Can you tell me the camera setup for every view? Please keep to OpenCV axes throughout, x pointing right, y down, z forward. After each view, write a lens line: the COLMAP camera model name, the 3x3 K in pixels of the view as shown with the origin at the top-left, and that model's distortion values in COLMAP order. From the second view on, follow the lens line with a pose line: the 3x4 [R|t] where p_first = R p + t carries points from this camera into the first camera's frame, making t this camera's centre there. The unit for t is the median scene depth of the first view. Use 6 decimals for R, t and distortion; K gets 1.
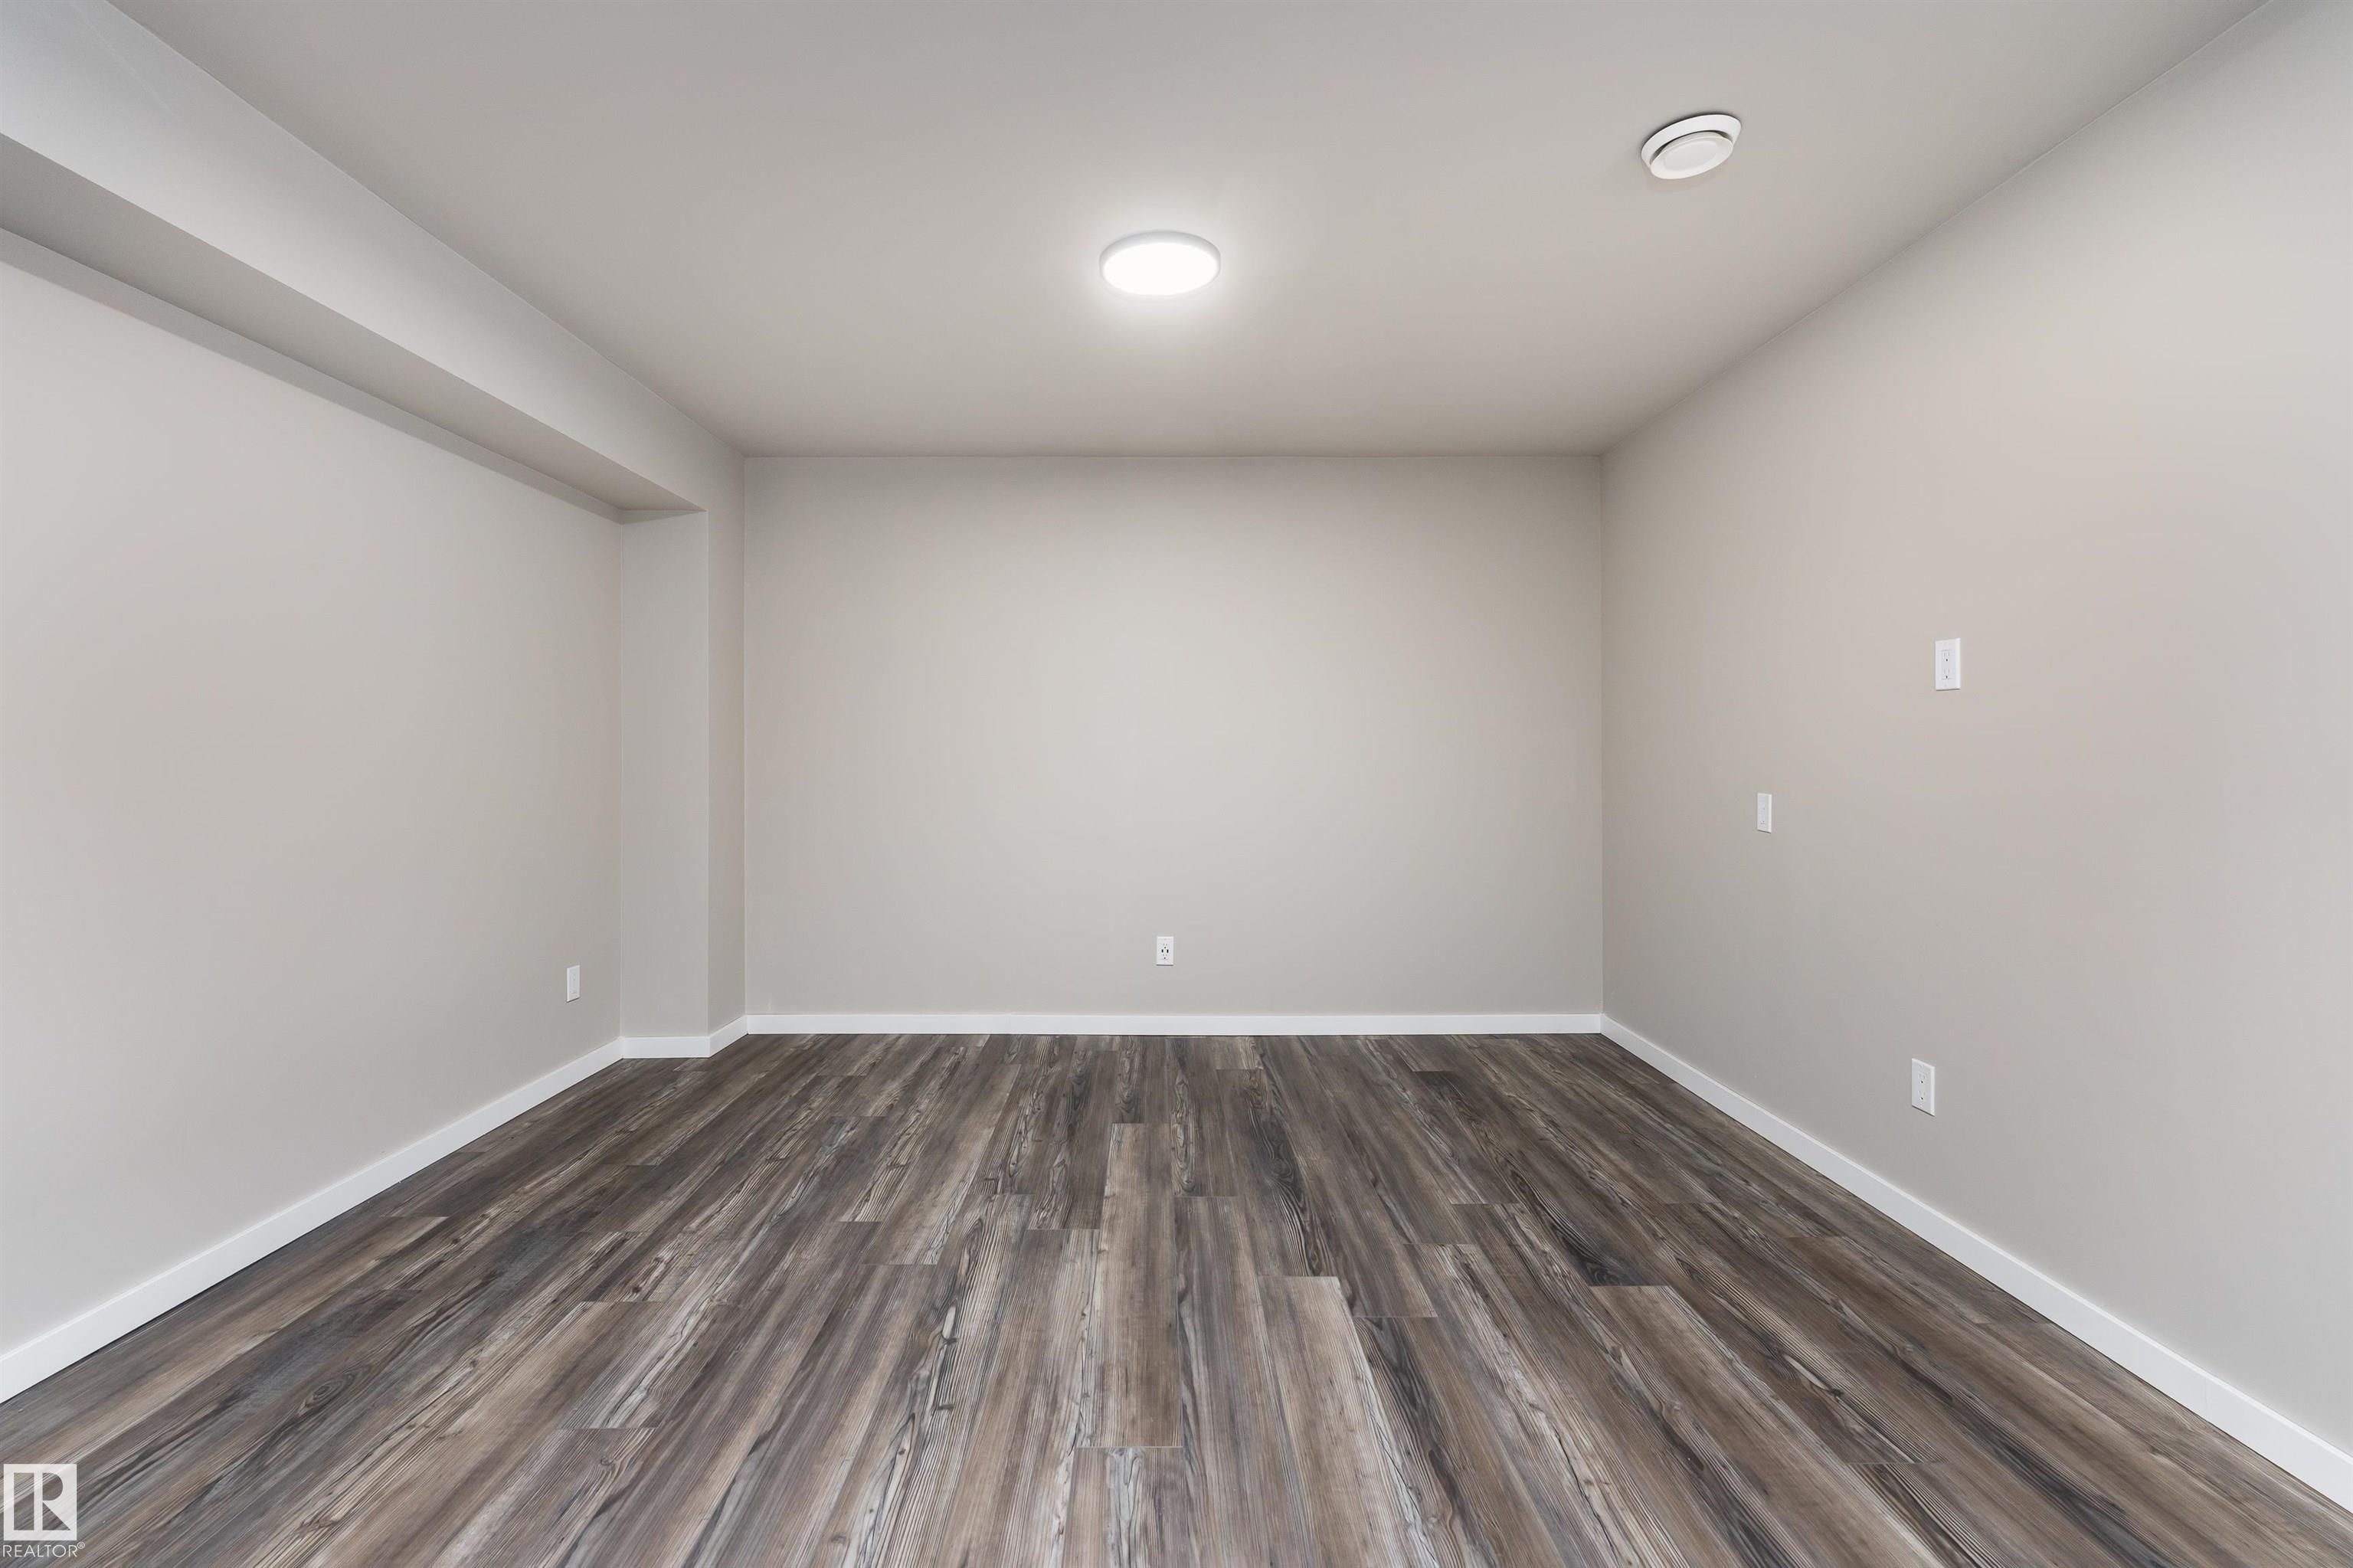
lens RADIAL K [[1006.3, 0, 1174.6], [0, 1006.3, 780.8], [0, 0, 1]] dist [-0.002207, -0.000131]
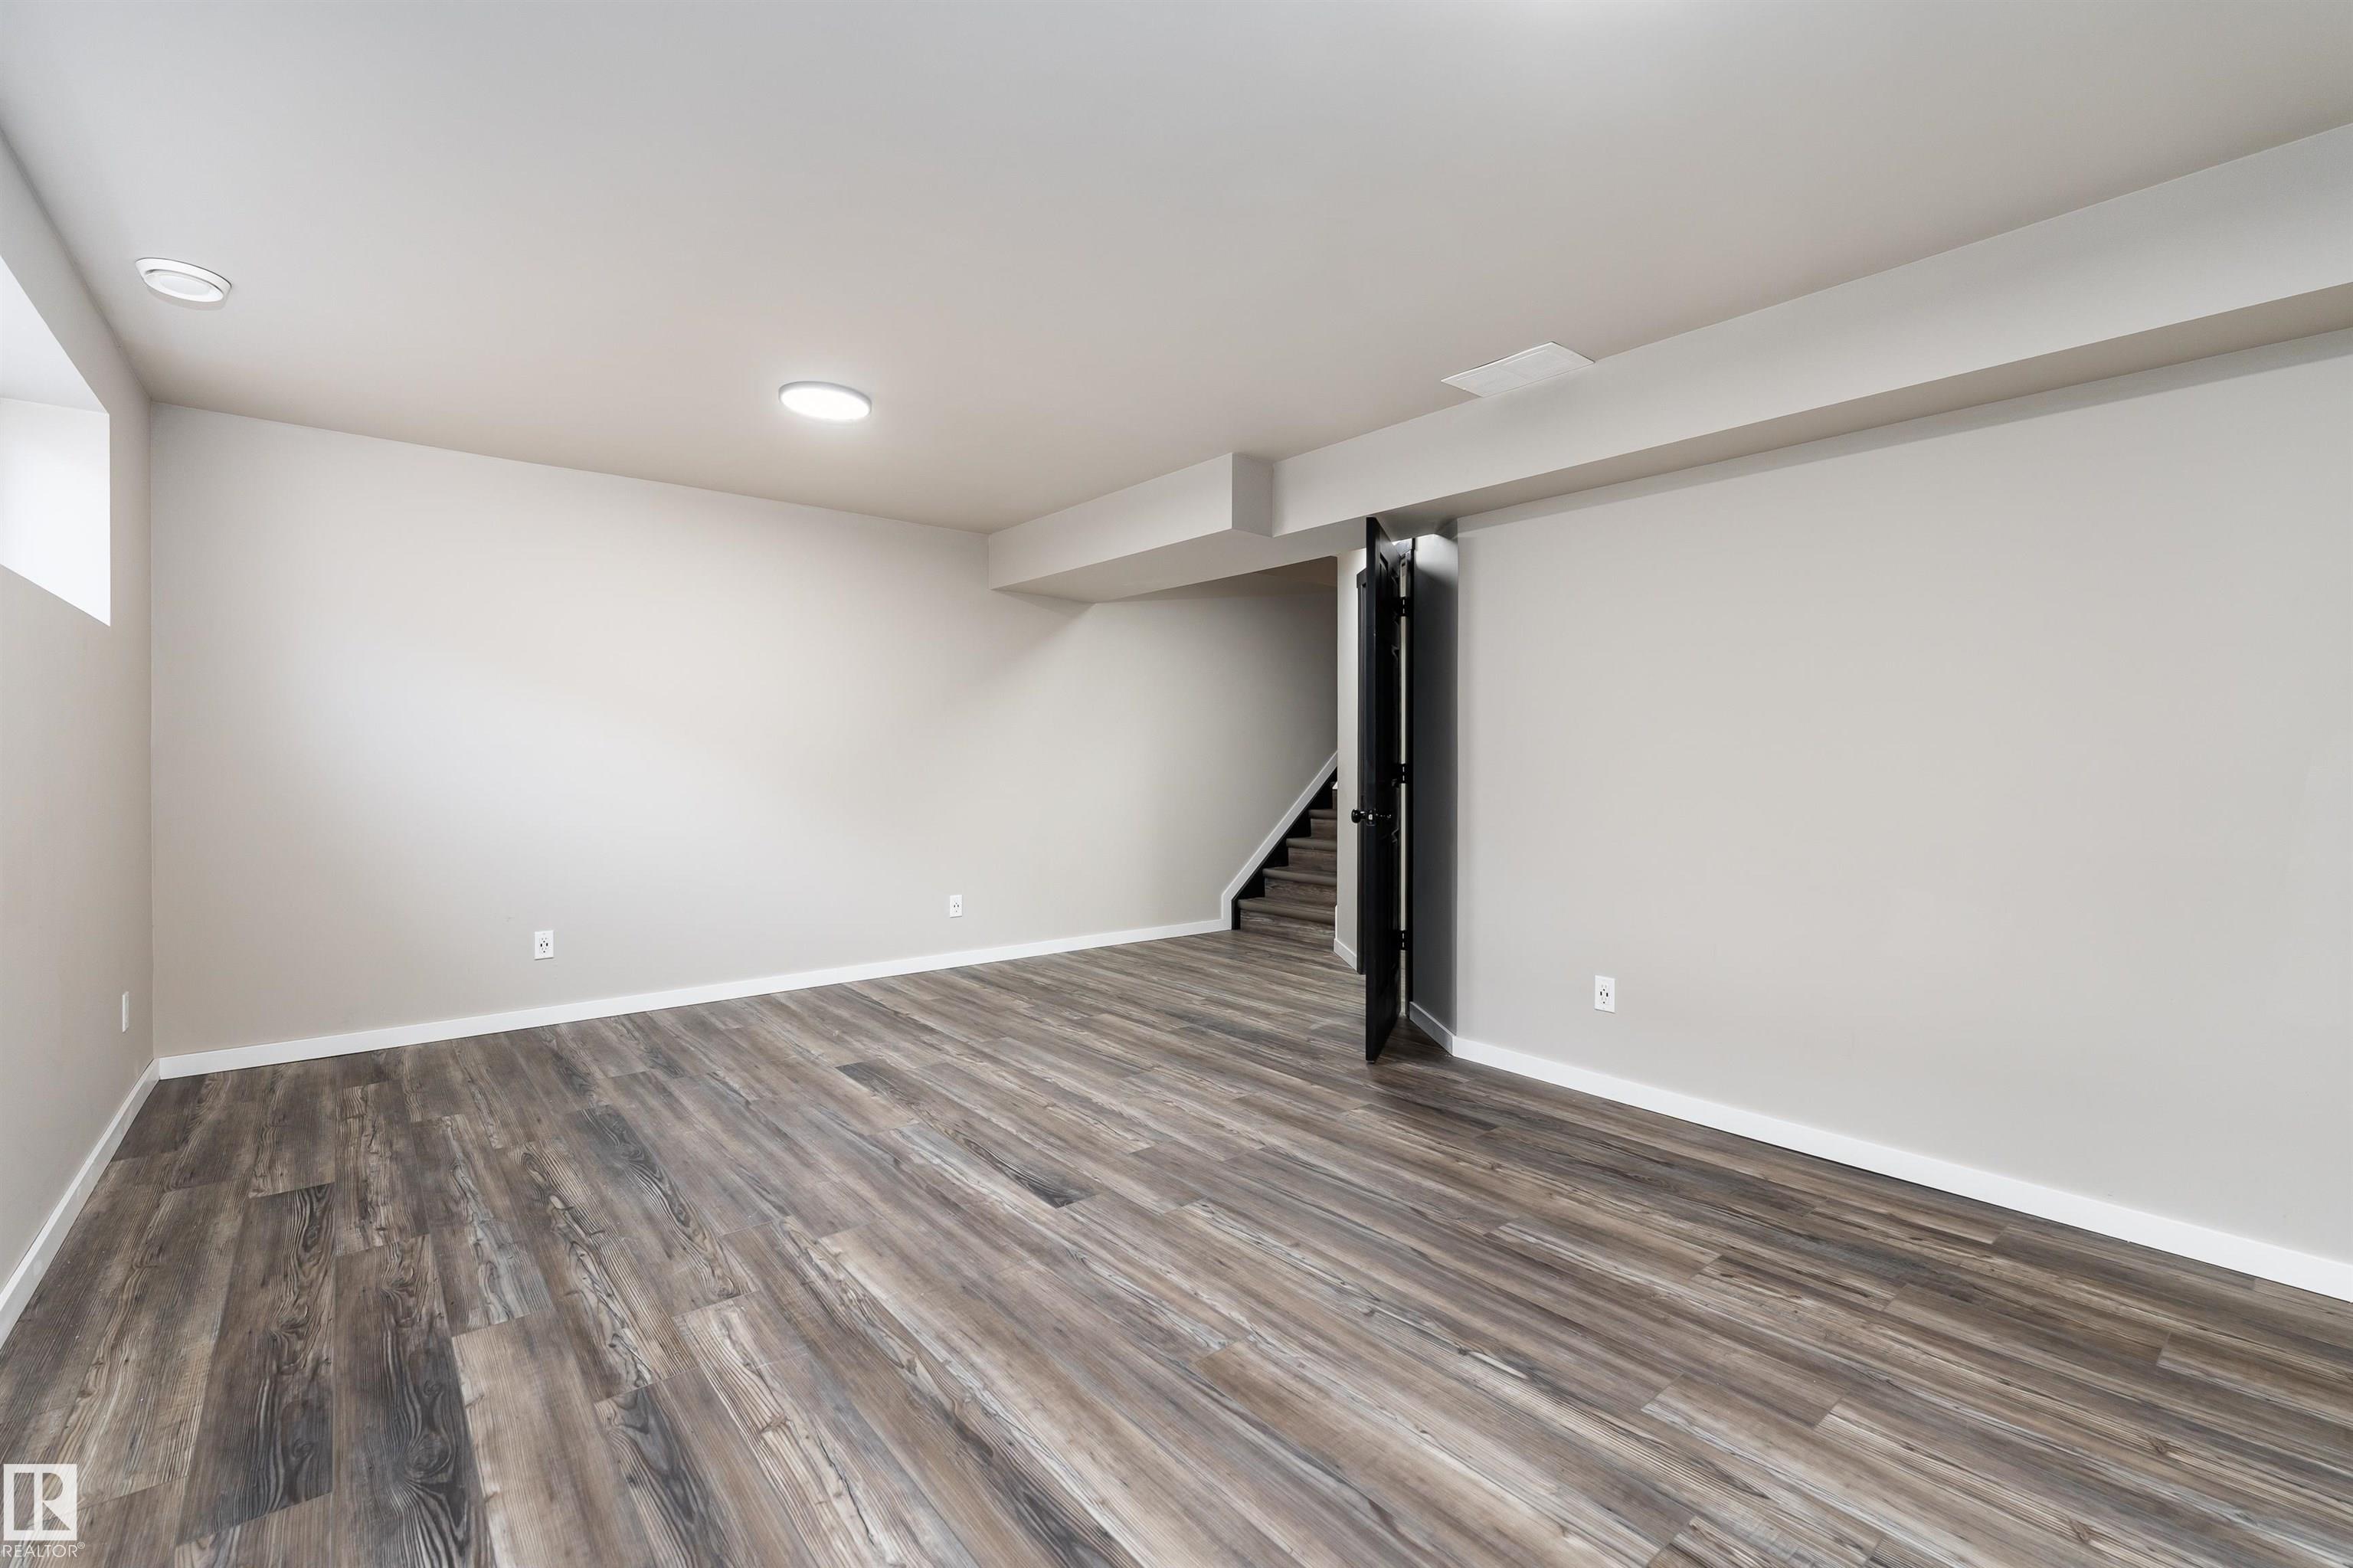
lens RADIAL K [[1006.3, 0, 1174.6], [0, 1006.3, 780.8], [0, 0, 1]] dist [-0.002207, -0.000131]
pose [[-0.775277, 0.009961, -0.631543, 0.638728], [-0.020444, 0.998956, 0.040853, -0.043867], [0.631291, 0.044584, -0.774264, 1.606008]]
